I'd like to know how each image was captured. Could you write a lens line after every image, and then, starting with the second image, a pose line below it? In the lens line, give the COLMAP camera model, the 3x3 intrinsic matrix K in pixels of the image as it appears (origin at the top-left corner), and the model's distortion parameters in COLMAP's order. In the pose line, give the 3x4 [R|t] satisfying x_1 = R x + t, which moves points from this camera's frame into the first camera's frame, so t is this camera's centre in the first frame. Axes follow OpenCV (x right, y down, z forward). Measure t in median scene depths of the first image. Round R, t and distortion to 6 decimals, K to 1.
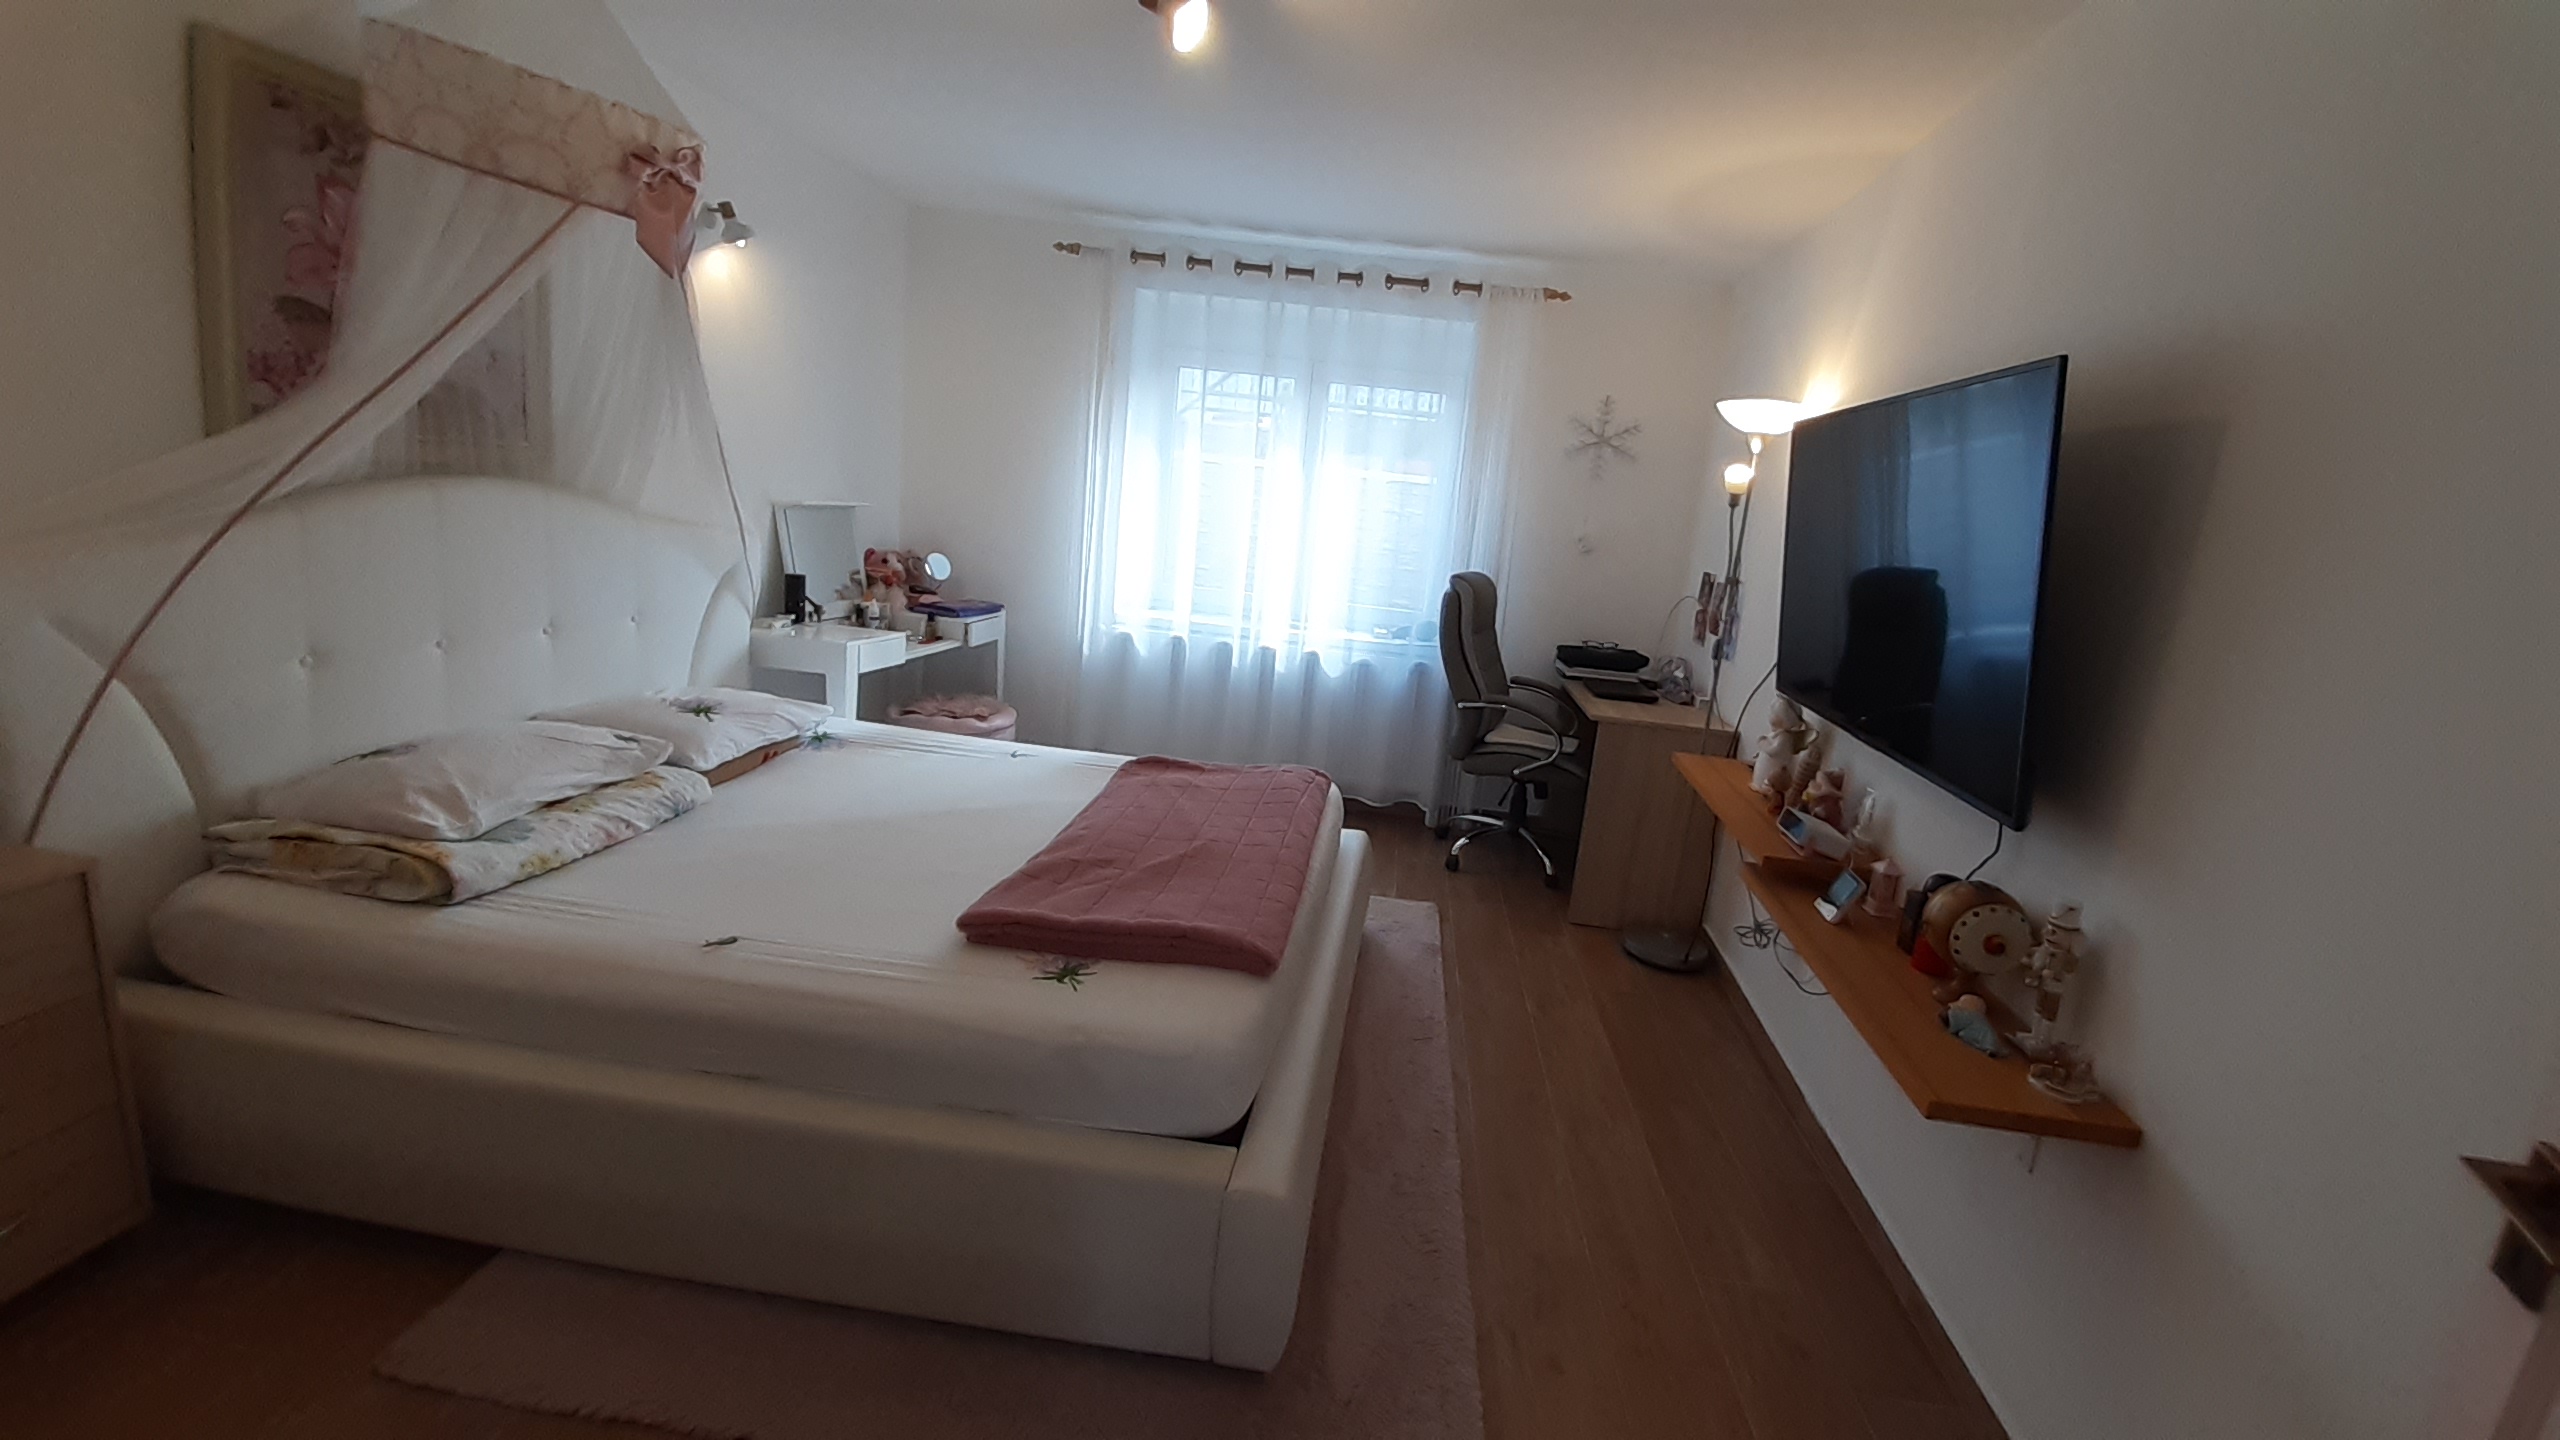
lens RADIAL K [[1041.2, 0, 1335.6], [0, 1041.2, 702.0], [0, 0, 1]] dist [0.032027, -0.020294]
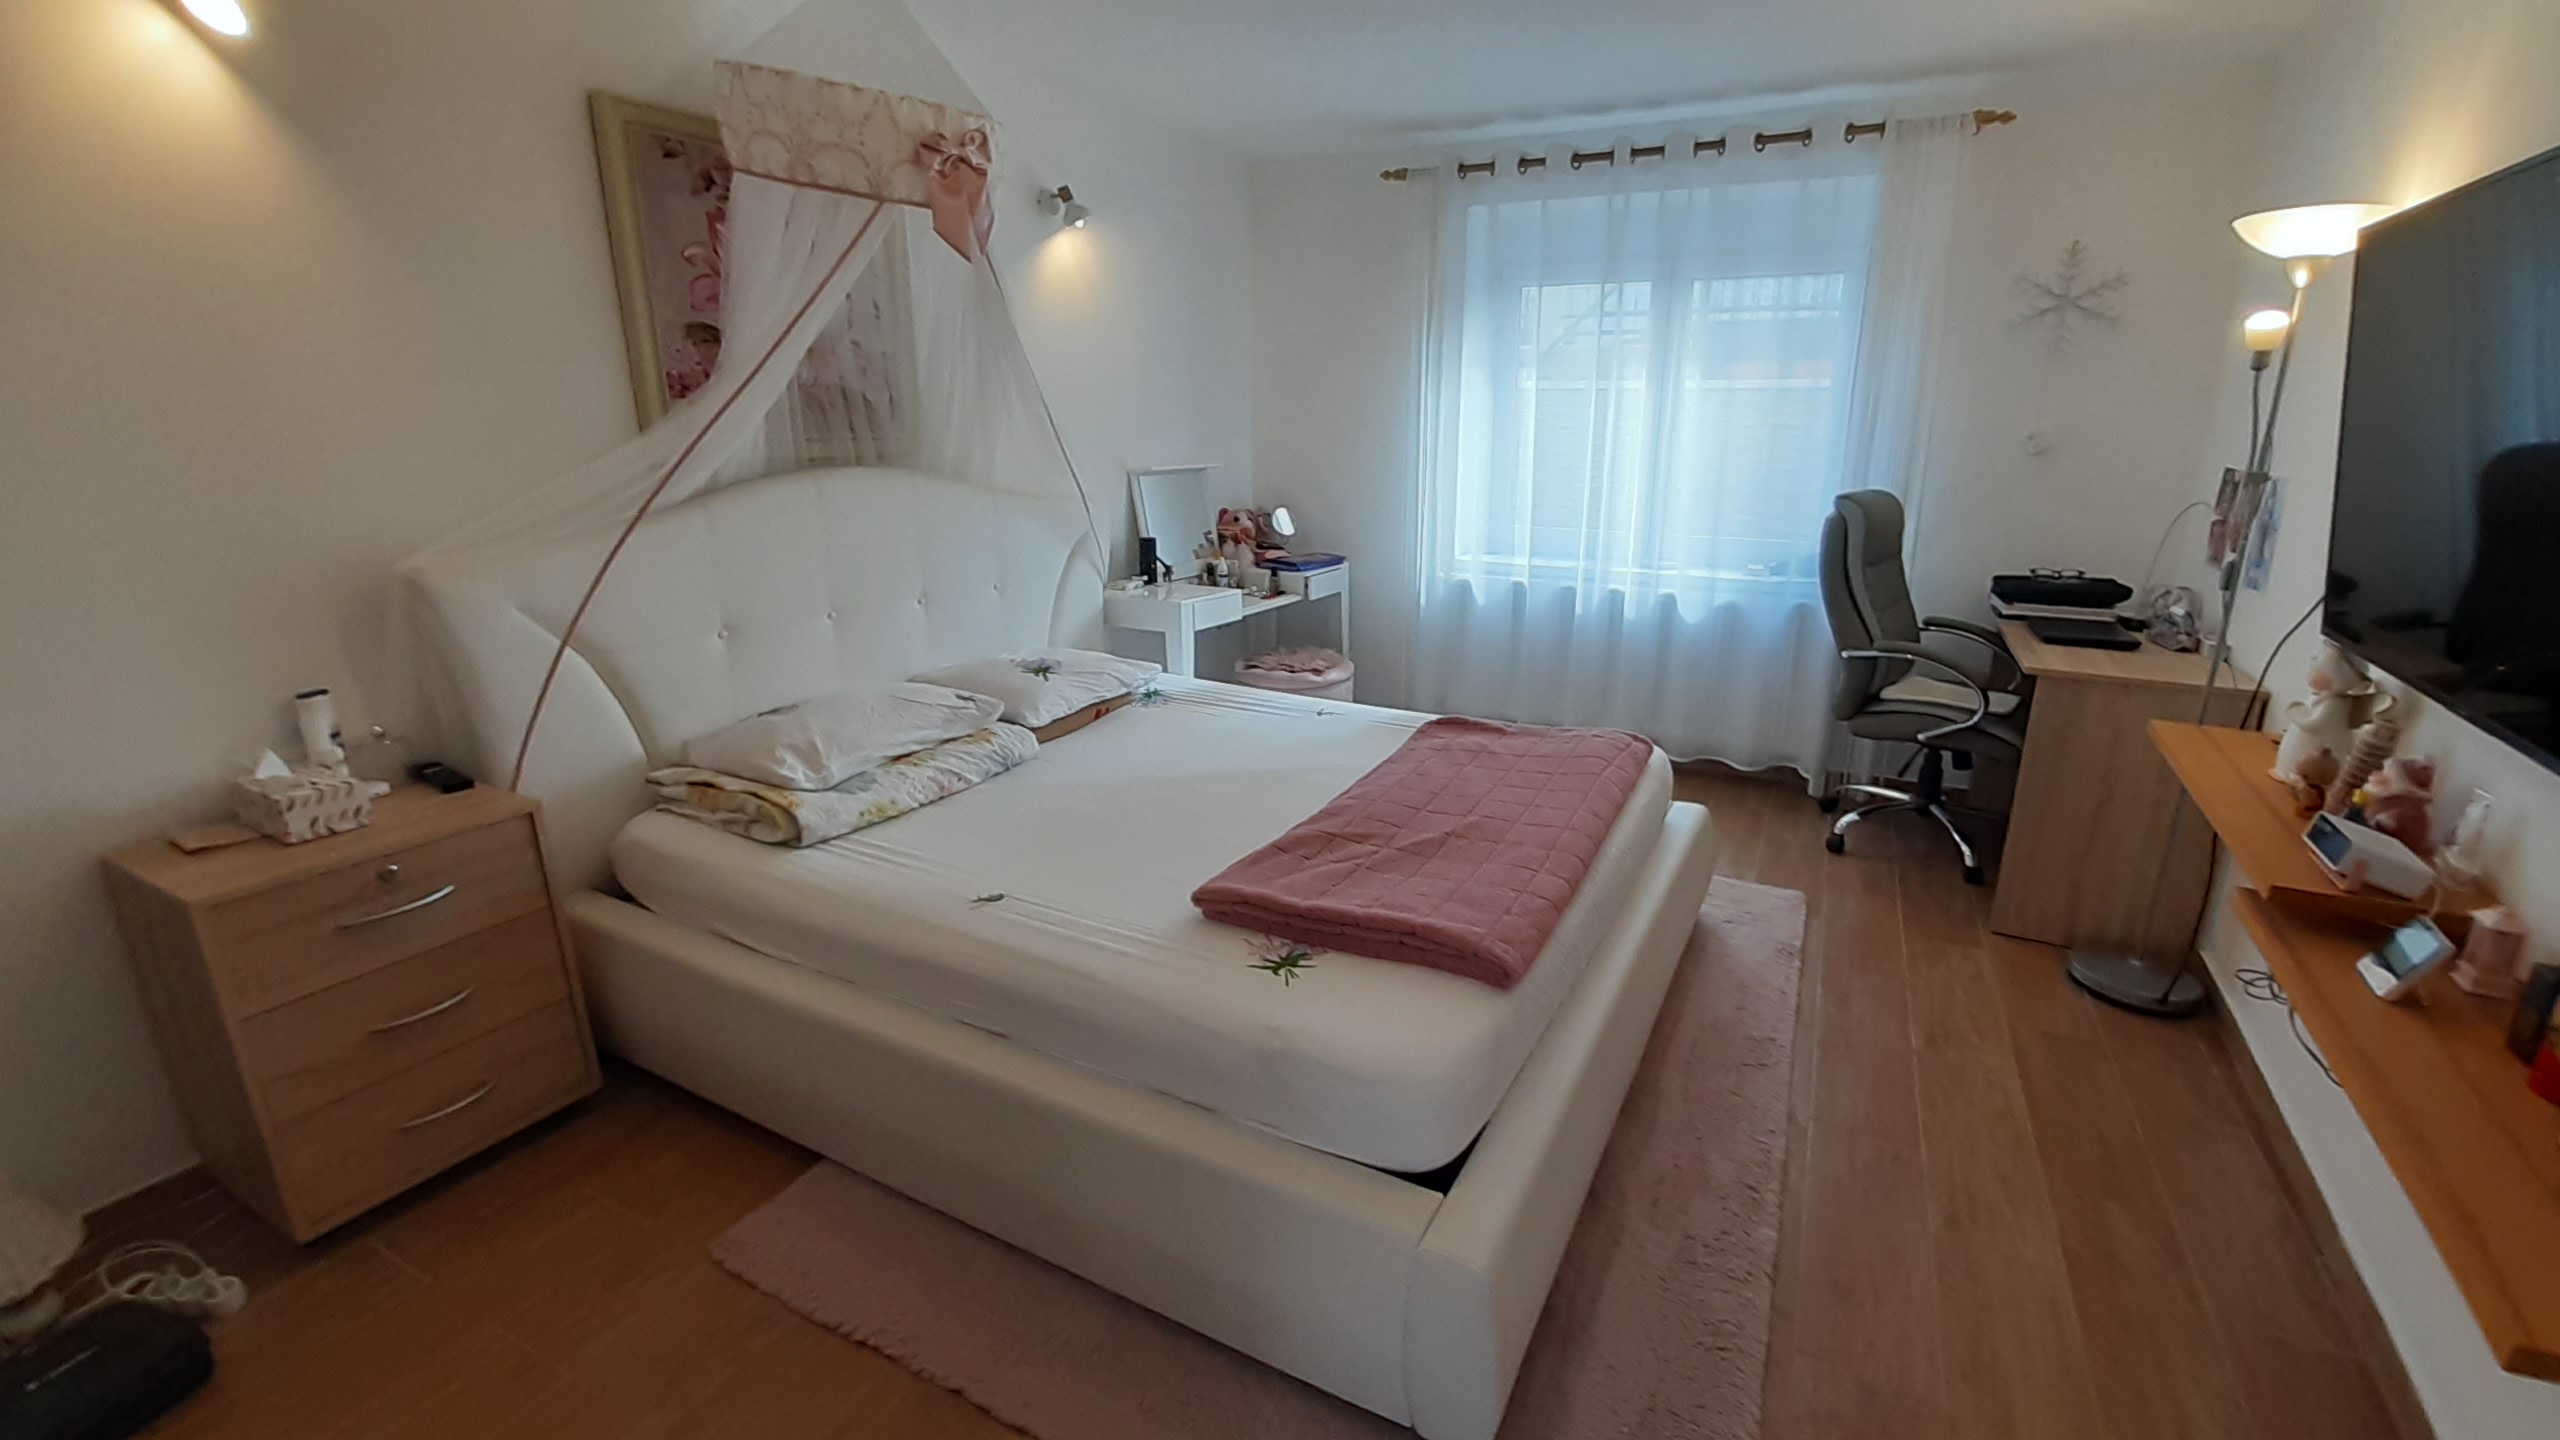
lens RADIAL K [[1041.2, 0, 1335.6], [0, 1041.2, 702.0], [0, 0, 1]] dist [0.032027, -0.020294]
pose [[0.926242, 0.008228, -0.376840, 0.079501], [0.012631, 0.998523, 0.052849, -0.011448], [0.376718, -0.053711, 0.924769, 0.111229]]
